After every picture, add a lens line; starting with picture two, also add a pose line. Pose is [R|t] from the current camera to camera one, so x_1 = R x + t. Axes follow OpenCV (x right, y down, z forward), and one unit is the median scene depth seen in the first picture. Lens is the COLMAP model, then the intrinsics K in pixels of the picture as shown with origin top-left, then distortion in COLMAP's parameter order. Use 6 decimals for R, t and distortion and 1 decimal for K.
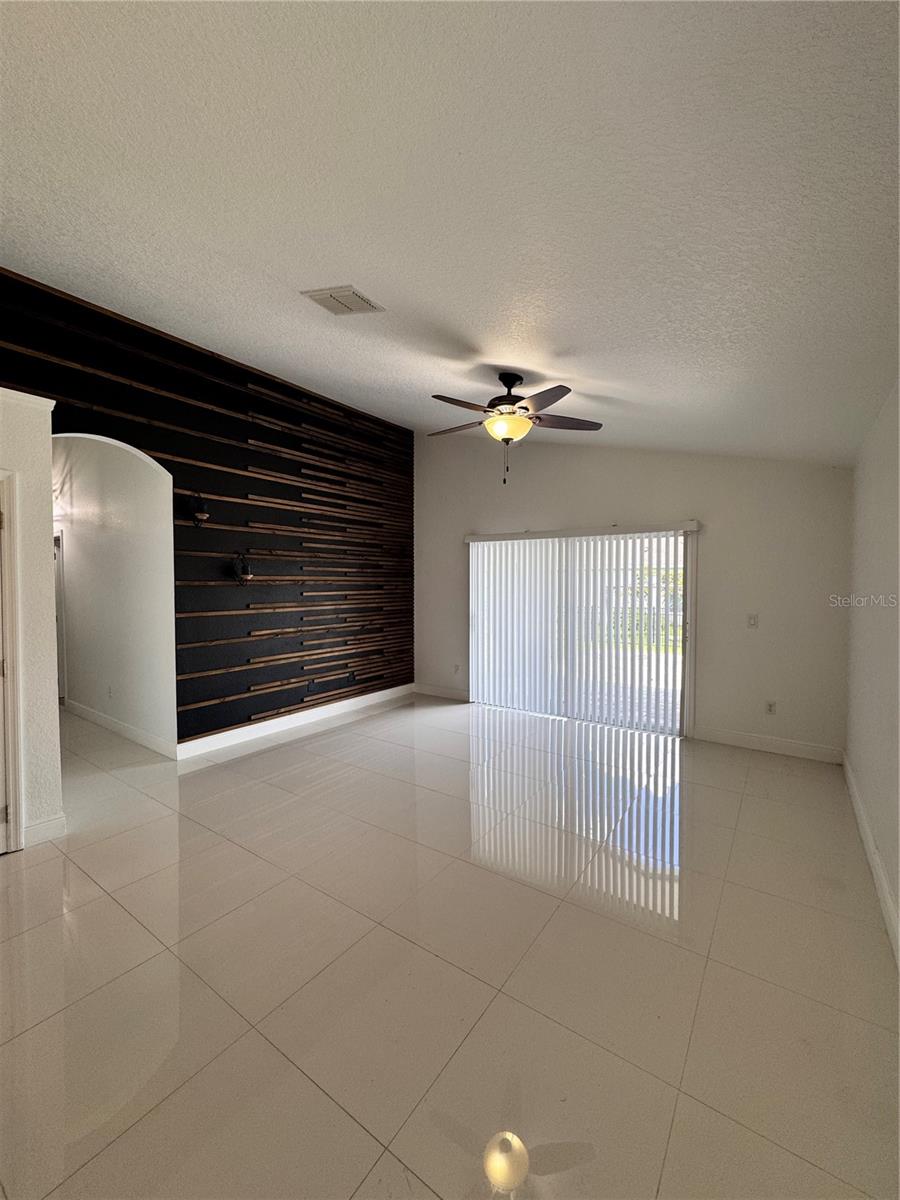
lens RADIAL K [[477.5, 0, 448.0], [0, 477.5, 597.0], [0, 0, 1]] dist [-0.002893, 0.000467]
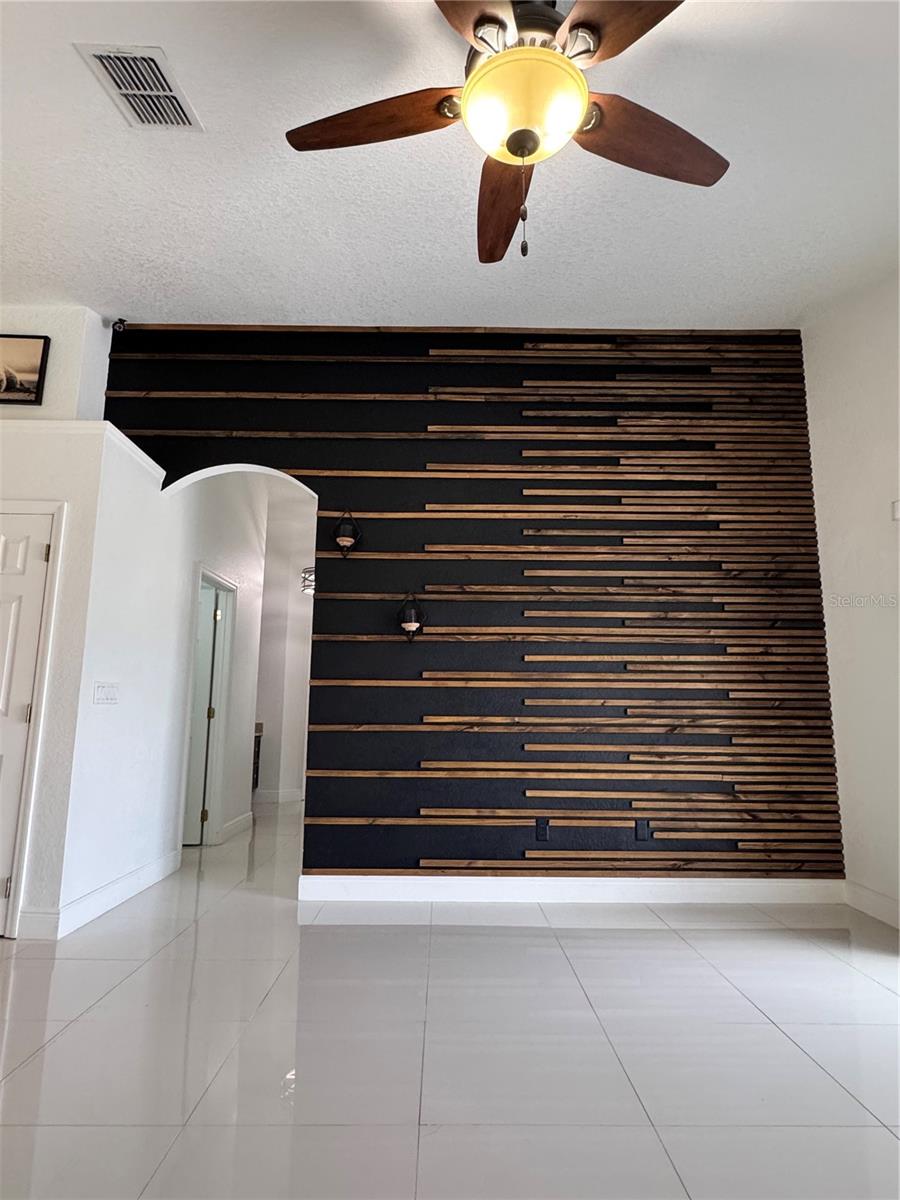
lens RADIAL K [[687.9, 0, 444.1], [0, 687.9, 591.5], [0, 0, 1]] dist [-0.001961, 0.003846]
pose [[0.587745, -0.132909, -0.798055, 0.314744], [-0.032263, 0.981779, -0.187268, 0.074917], [0.808403, 0.135813, 0.572747, 0.455655]]
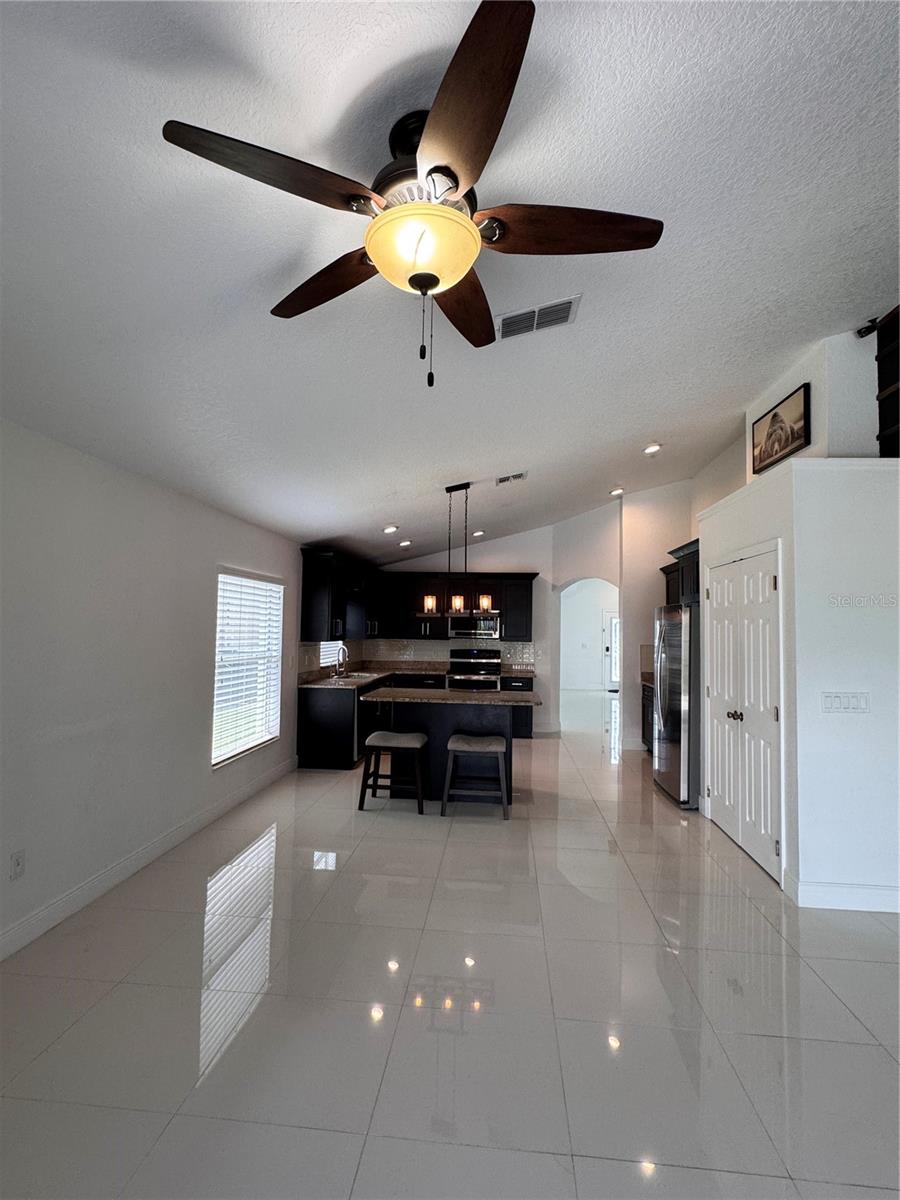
lens RADIAL K [[584.5, 0, 452.4], [0, 584.5, 605.7], [0, 0, 1]] dist [0.000197, 0.000704]
pose [[-0.866132, -0.032390, -0.498765, 0.229892], [-0.029300, 0.999472, -0.014025, -0.034250], [0.498956, 0.002466, -0.866624, 0.970076]]
